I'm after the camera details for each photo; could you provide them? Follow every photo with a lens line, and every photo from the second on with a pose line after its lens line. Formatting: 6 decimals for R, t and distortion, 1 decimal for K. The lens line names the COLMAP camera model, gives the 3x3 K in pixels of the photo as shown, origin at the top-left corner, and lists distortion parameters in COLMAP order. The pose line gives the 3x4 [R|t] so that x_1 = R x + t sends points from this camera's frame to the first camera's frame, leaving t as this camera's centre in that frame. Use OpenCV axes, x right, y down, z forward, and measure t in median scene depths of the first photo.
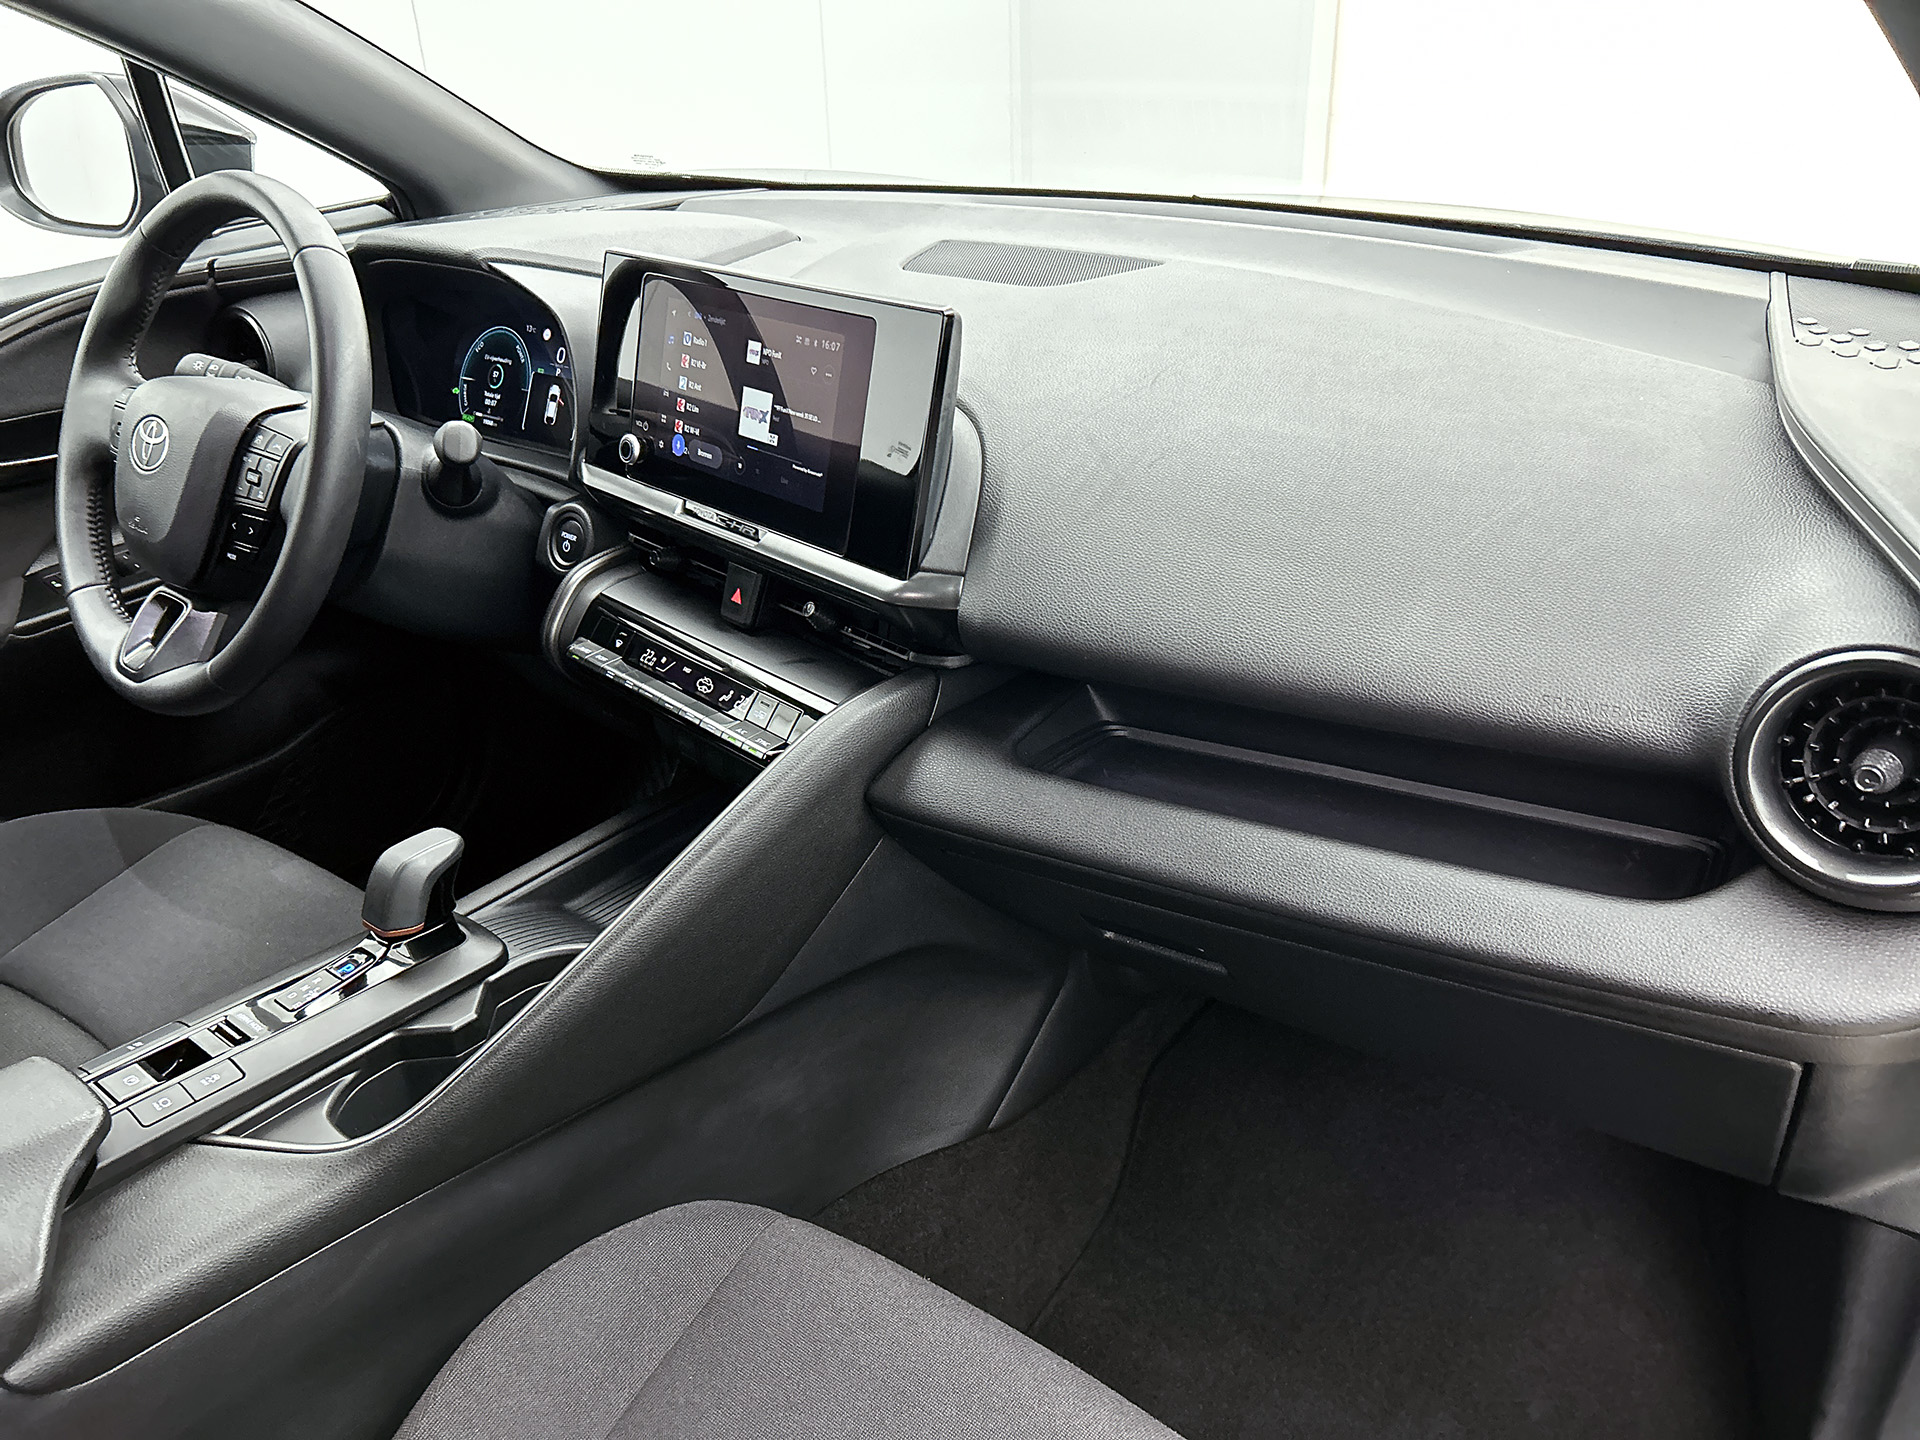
lens RADIAL K [[1444.8, 0, 967.1], [0, 1444.8, 724.6], [0, 0, 1]] dist [0.016995, -0.010328]
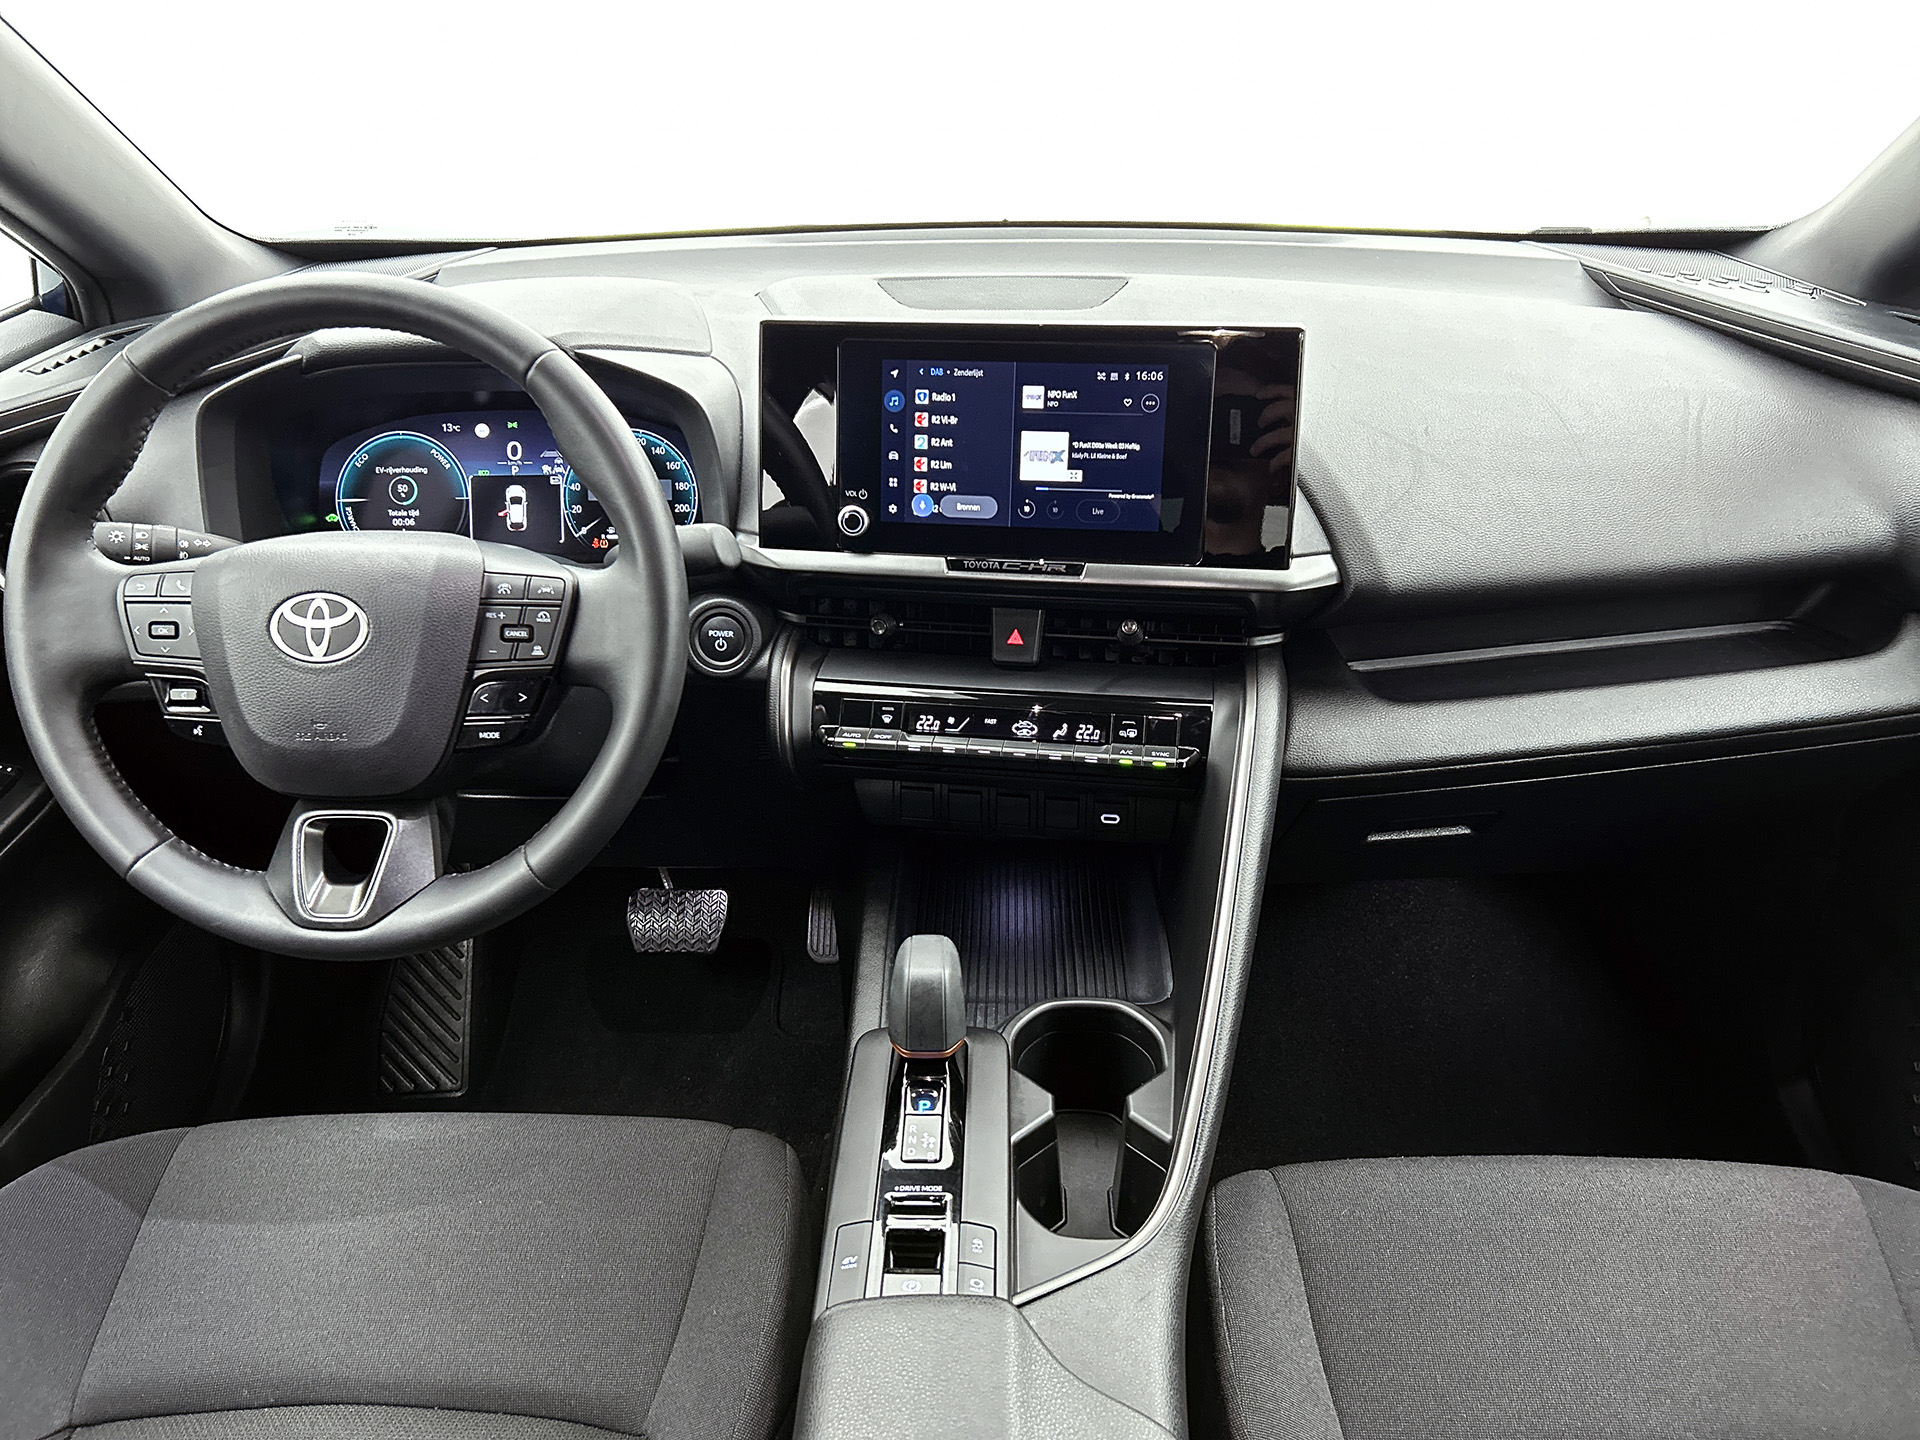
lens RADIAL K [[1444.8, 0, 959.3], [0, 1444.8, 721.8], [0, 0, 1]] dist [0.016995, -0.010328]
pose [[0.802035, -0.259645, 0.537888, -0.757532], [0.264961, 0.961774, 0.069181, -0.113483], [-0.535290, 0.087033, 0.840173, 0.174336]]
